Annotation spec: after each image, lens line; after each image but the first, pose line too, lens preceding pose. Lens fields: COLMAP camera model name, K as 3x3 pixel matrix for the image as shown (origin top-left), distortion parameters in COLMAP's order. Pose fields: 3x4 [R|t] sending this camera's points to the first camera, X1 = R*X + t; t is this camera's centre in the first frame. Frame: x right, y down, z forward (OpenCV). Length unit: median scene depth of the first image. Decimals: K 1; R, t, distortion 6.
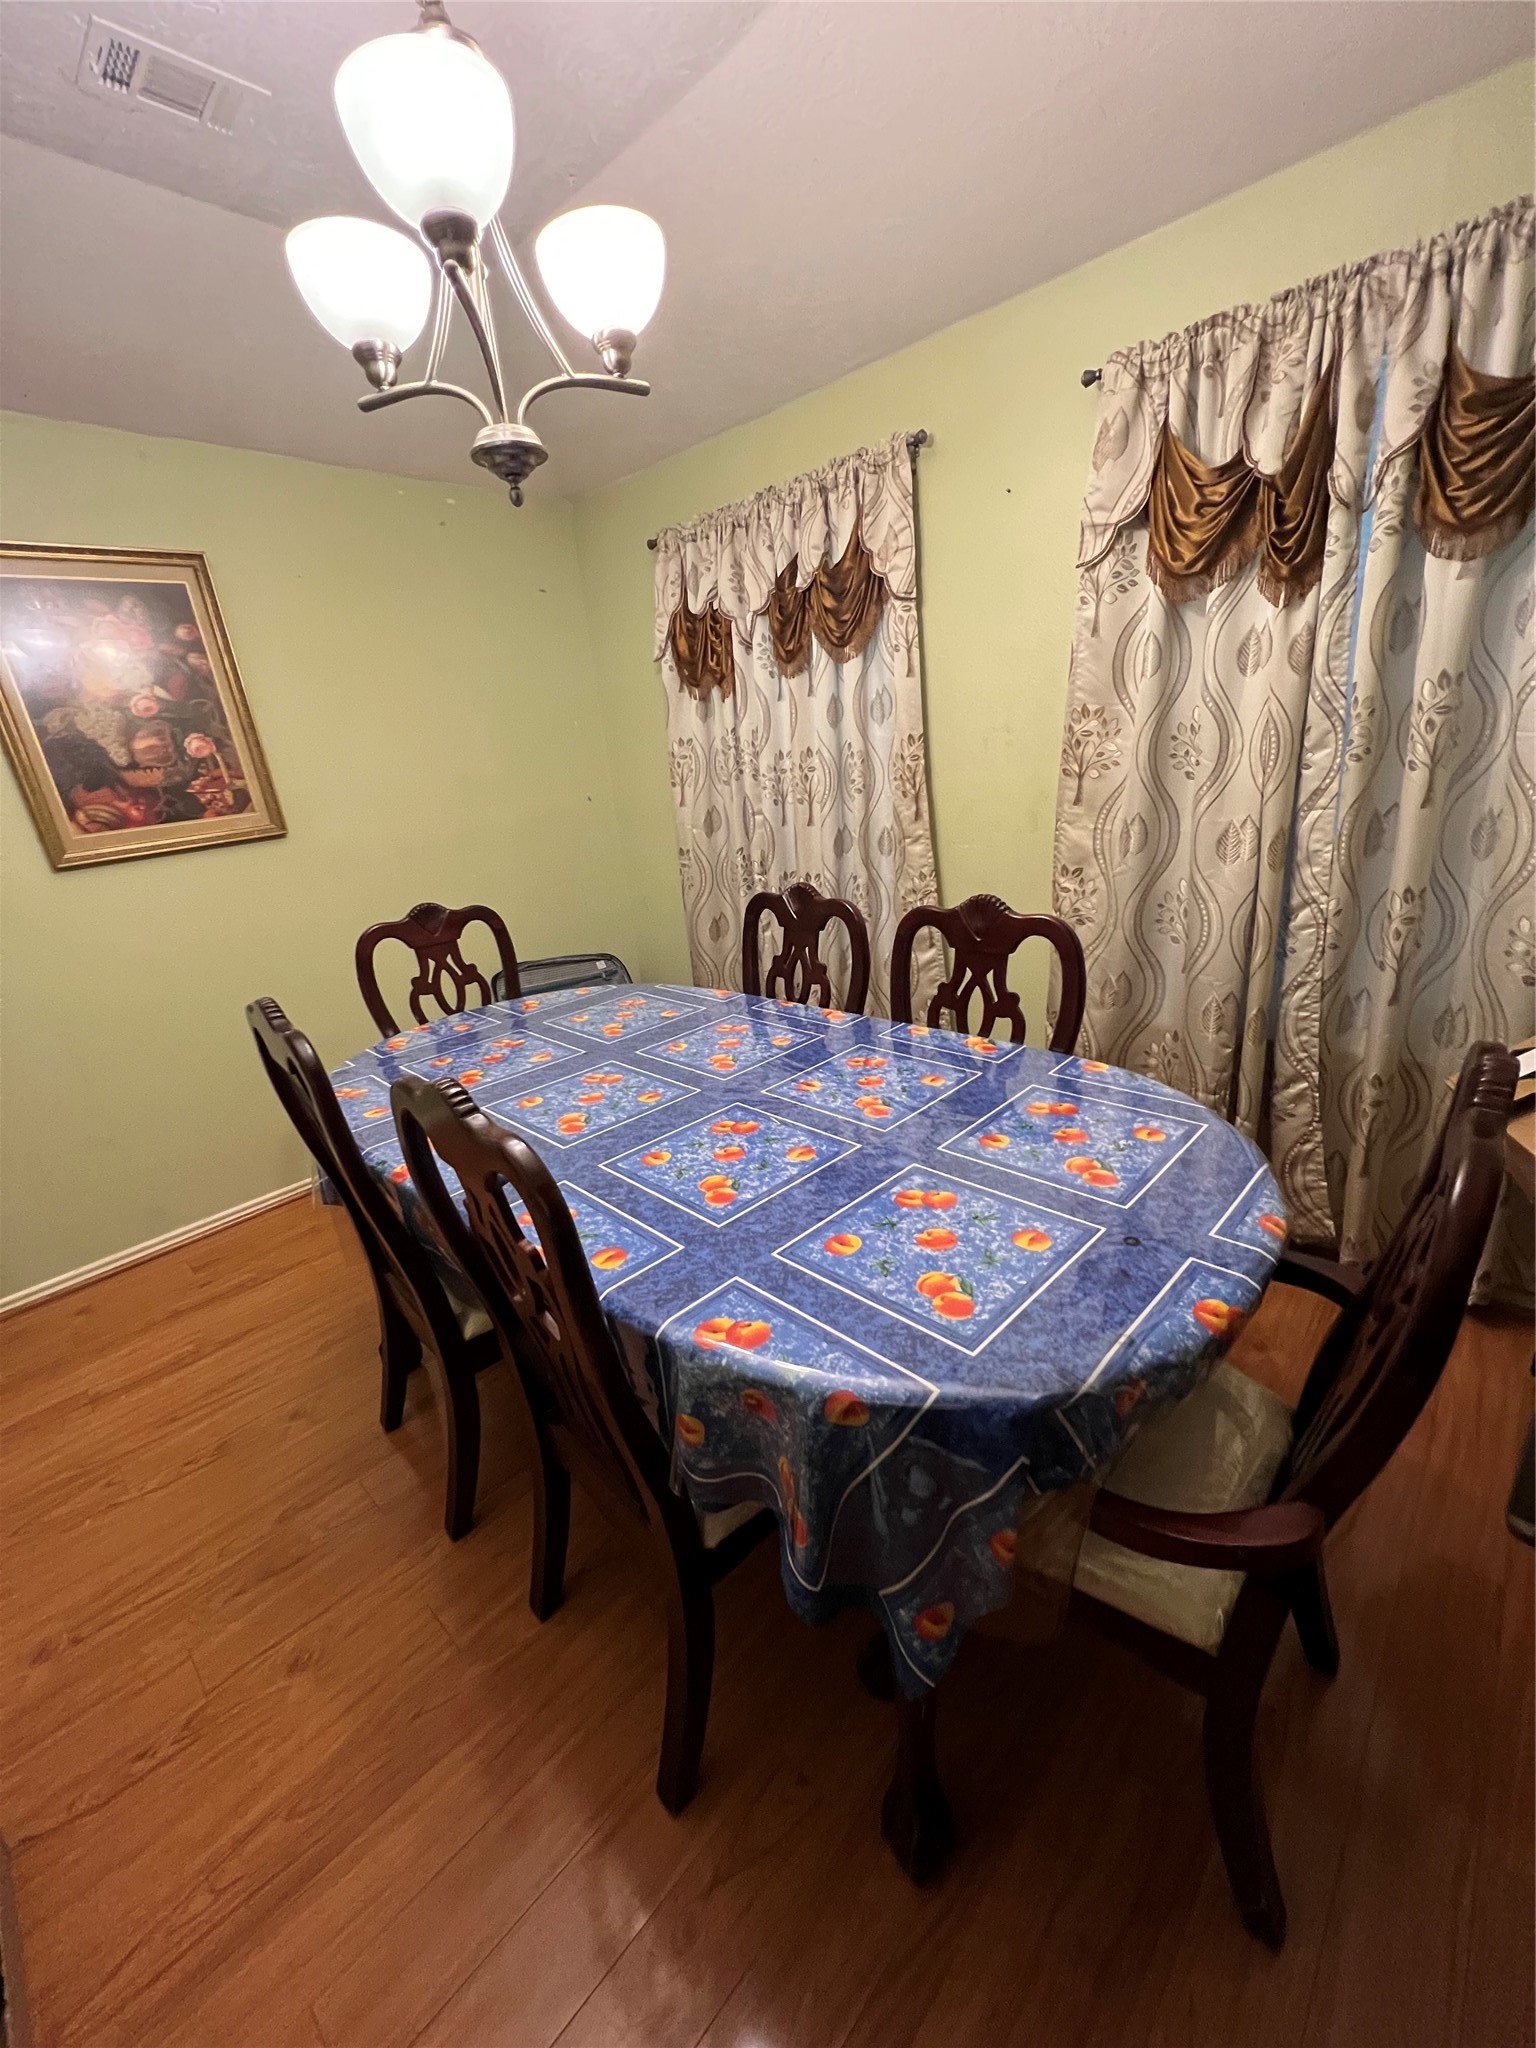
lens RADIAL K [[819.3, 0, 769.0], [0, 819.3, 1025.8], [0, 0, 1]] dist [-0.002946, 0.000134]
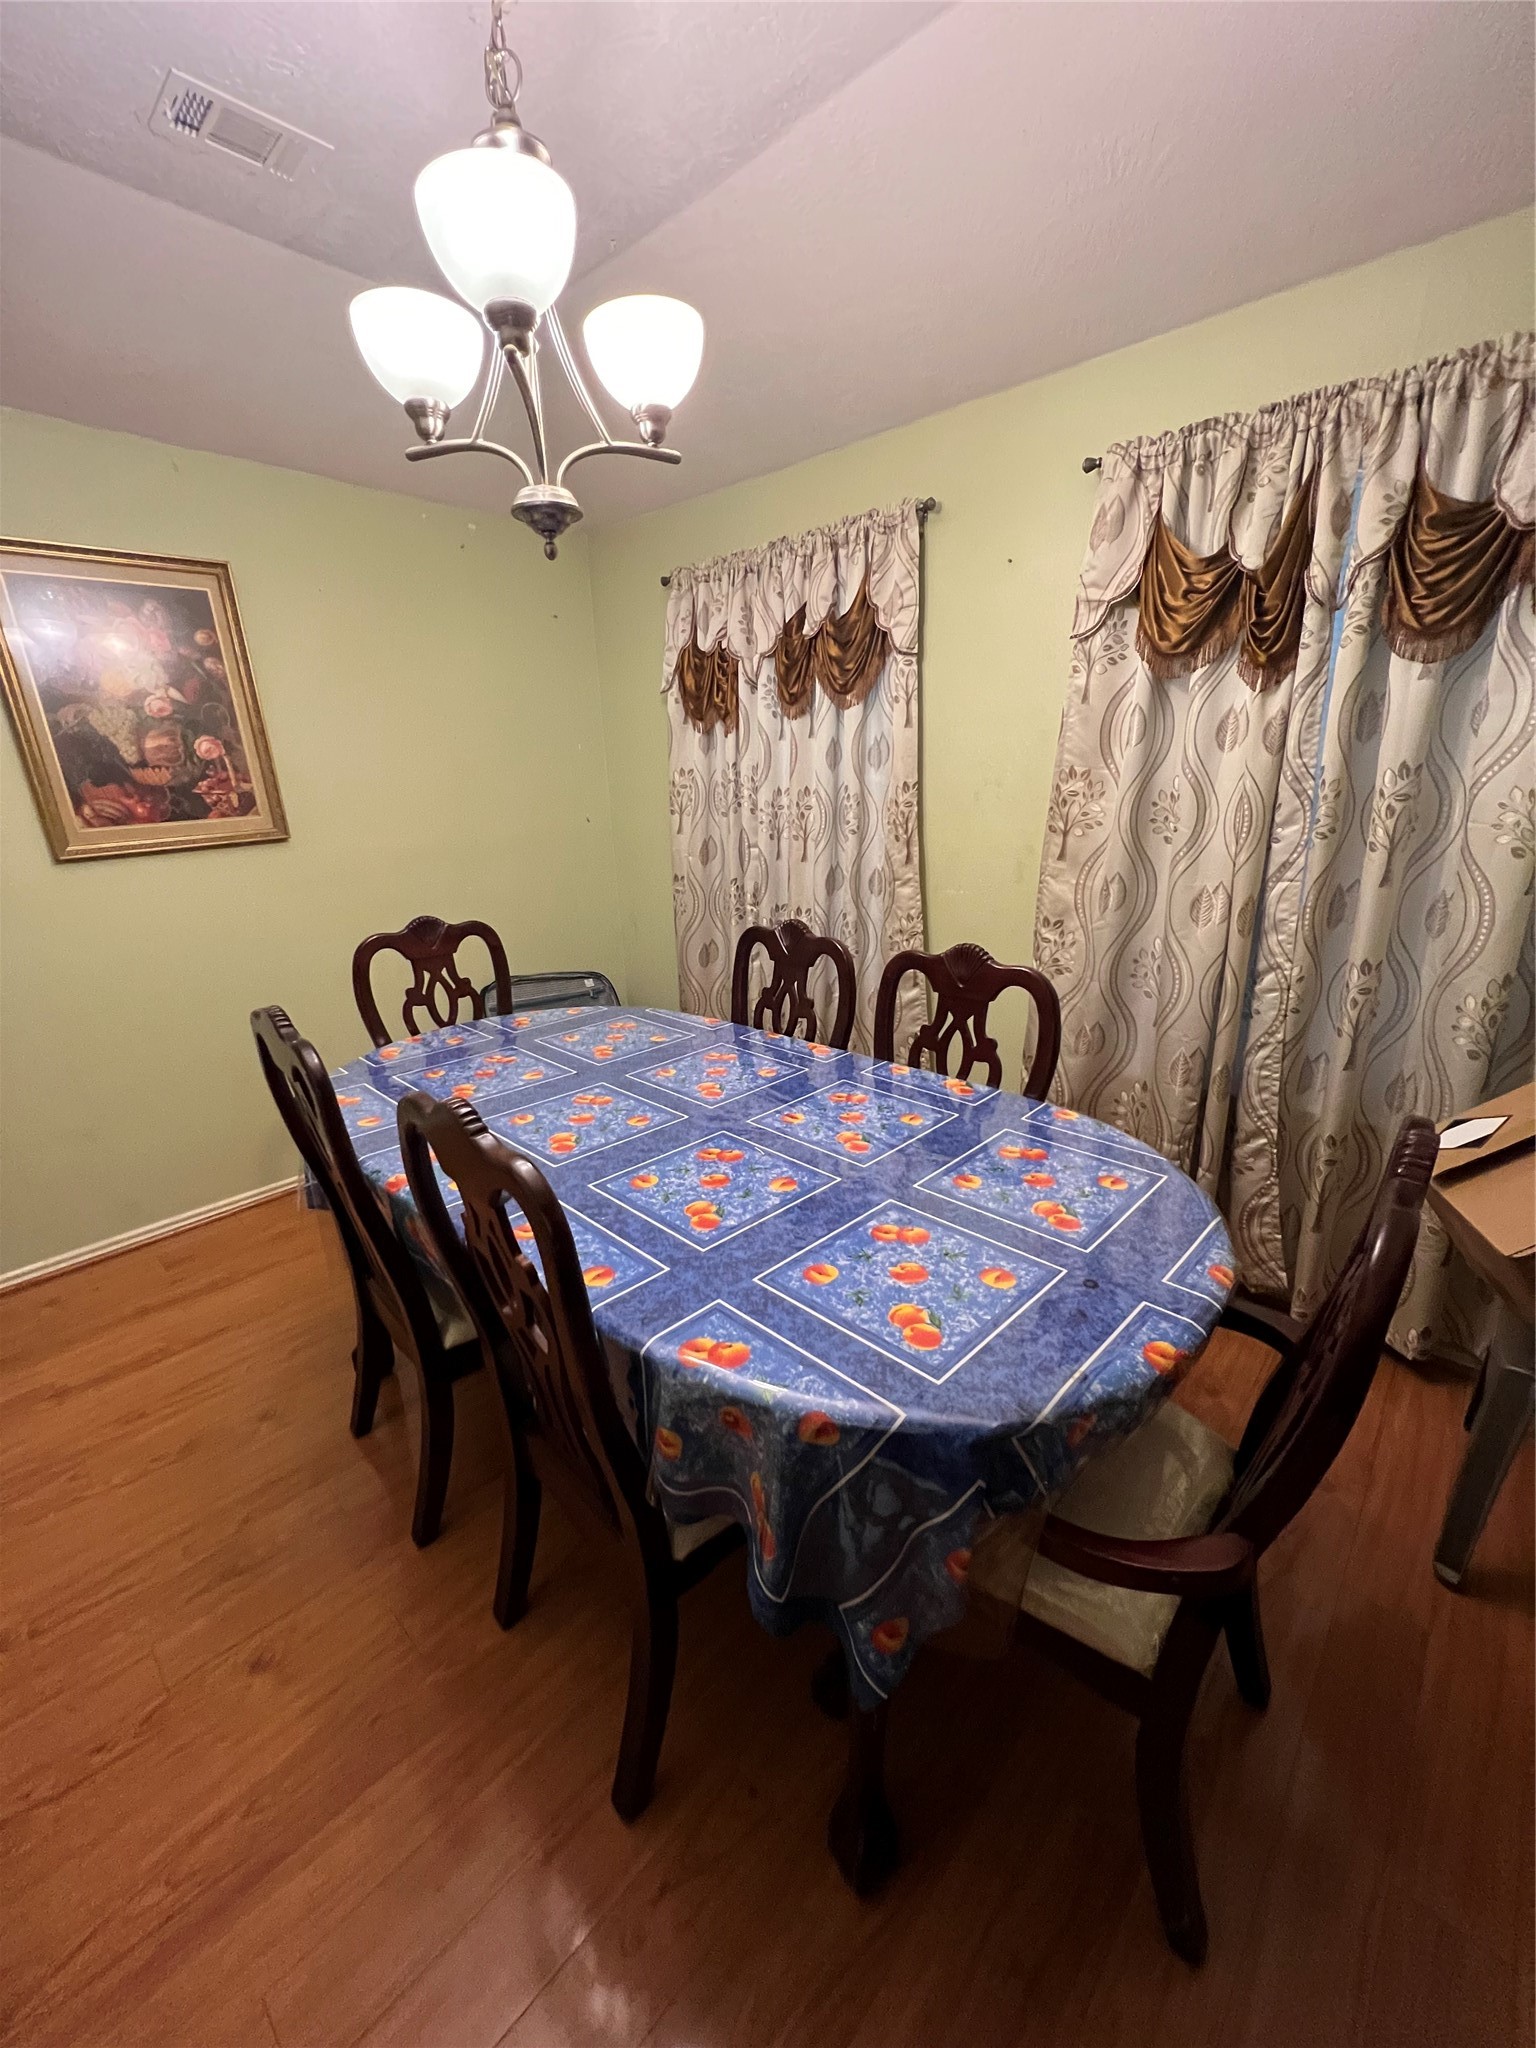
lens RADIAL K [[822.1, 0, 768.9], [0, 822.1, 1025.2], [0, 0, 1]] dist [-0.002150, -0.000408]
pose [[0.998134, 0.055767, 0.024886, -0.011153], [-0.055049, 0.998072, -0.028657, -0.010303], [-0.026436, 0.027234, 0.999279, -0.036393]]
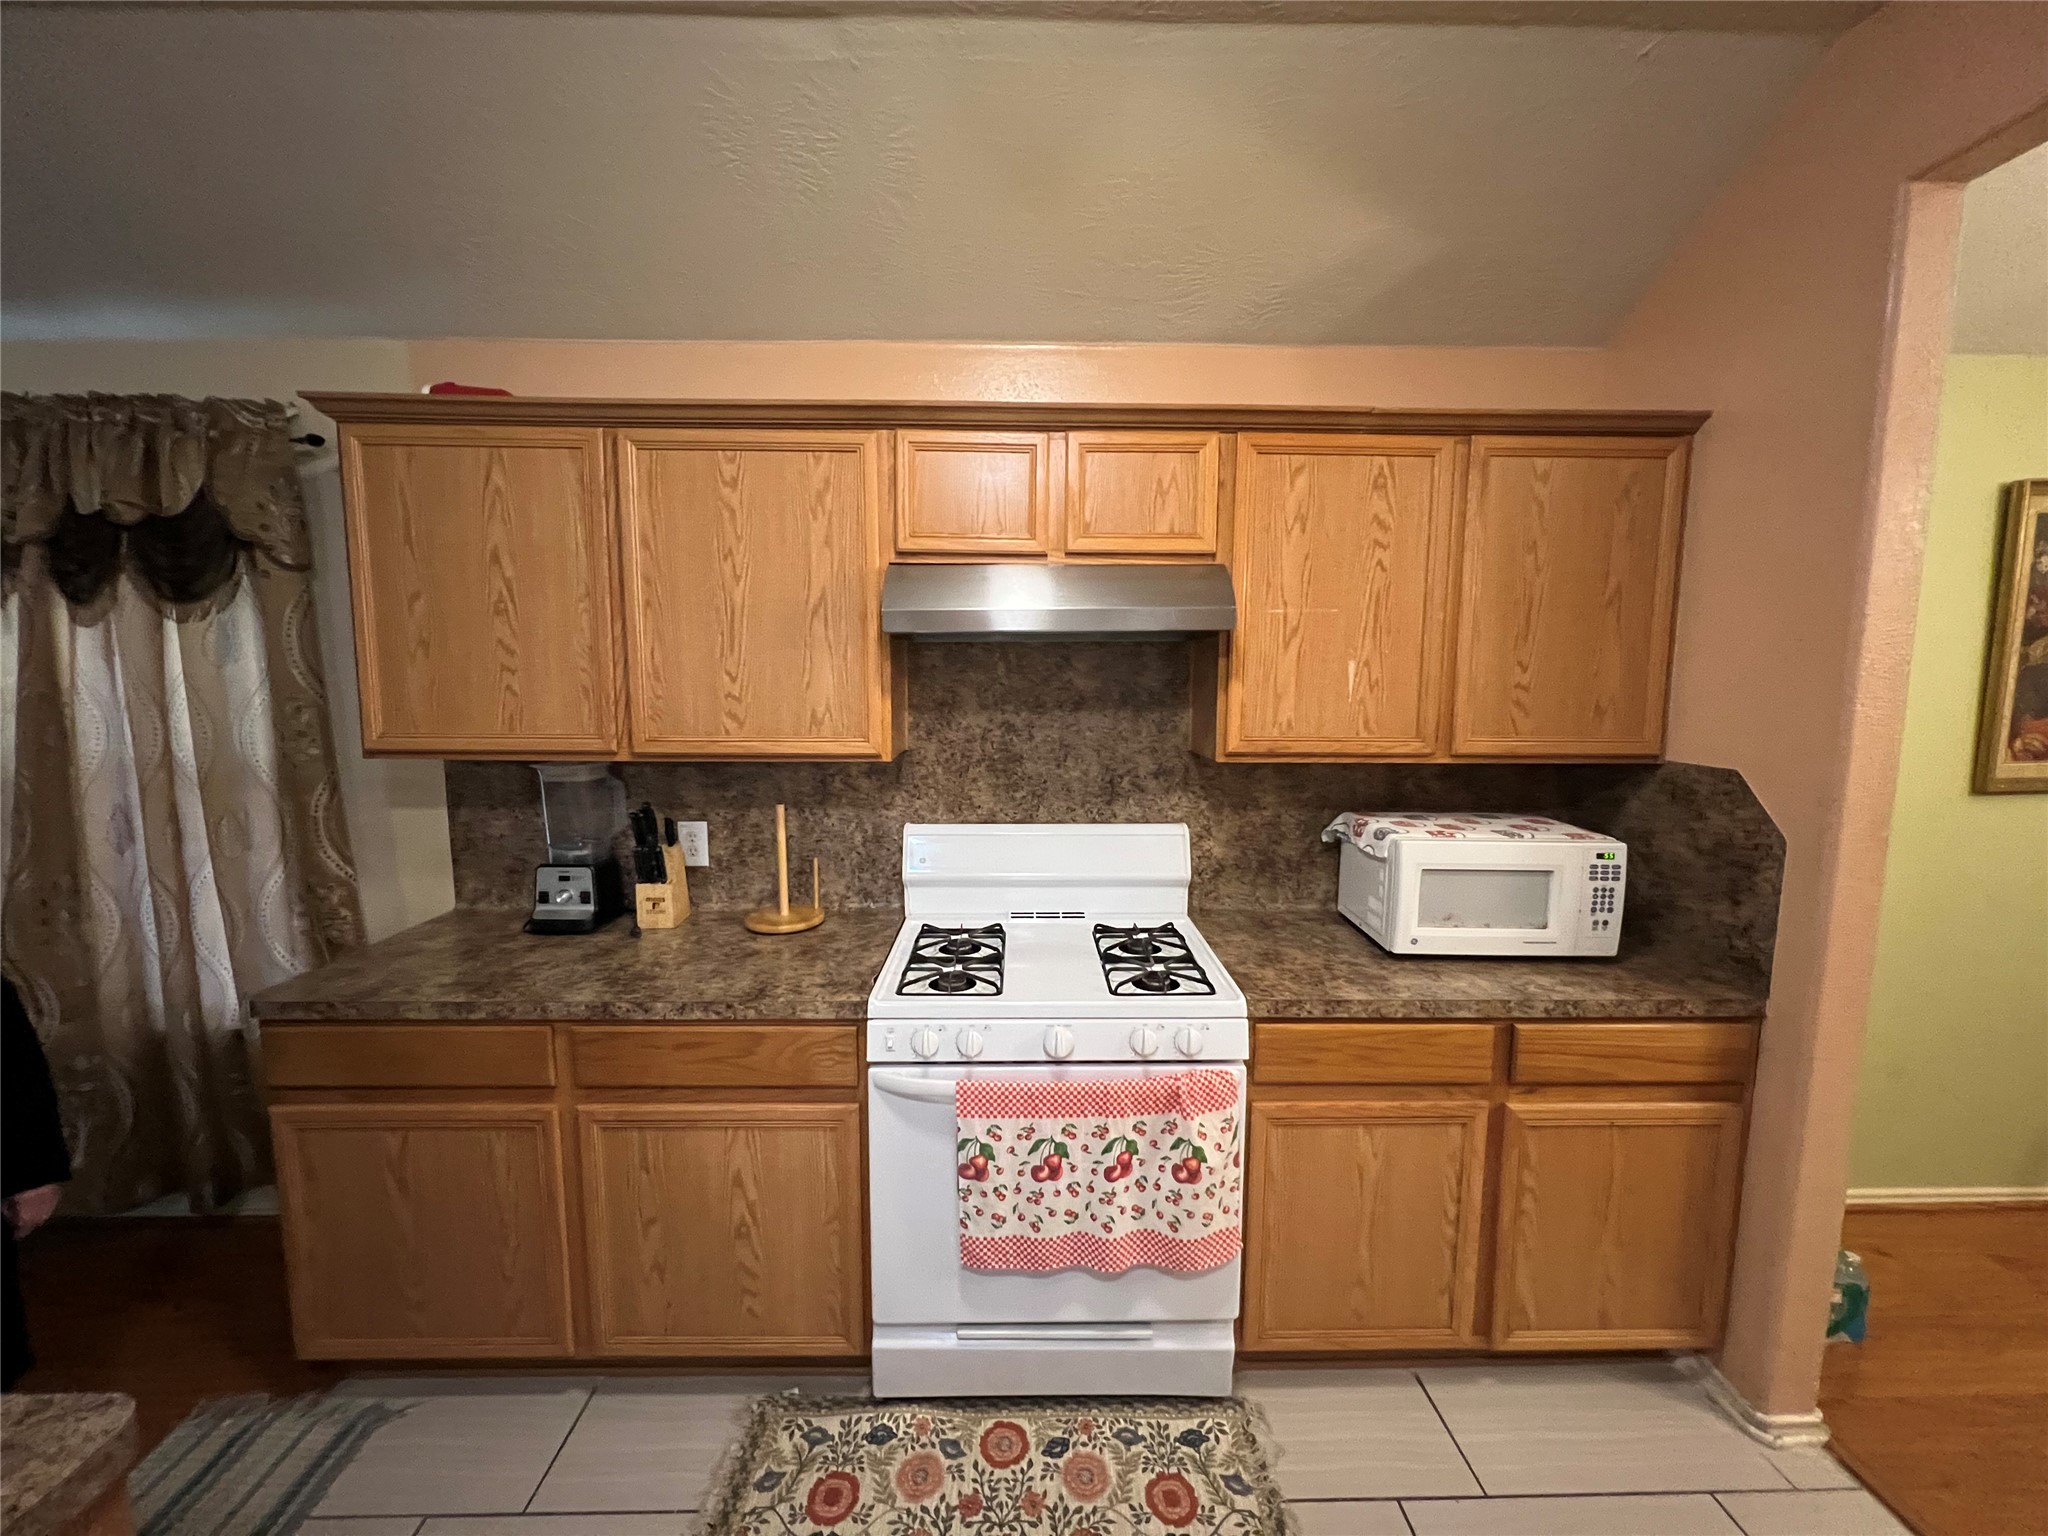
lens RADIAL K [[819.3, 0, 1025.0], [0, 819.3, 770.4], [0, 0, 1]] dist [-0.002946, 0.000134]
pose [[0.702984, 0.174261, -0.689526, -1.205863], [-0.291660, 0.954880, -0.056029, 0.199319], [0.648651, 0.240495, 0.722090, -0.518162]]
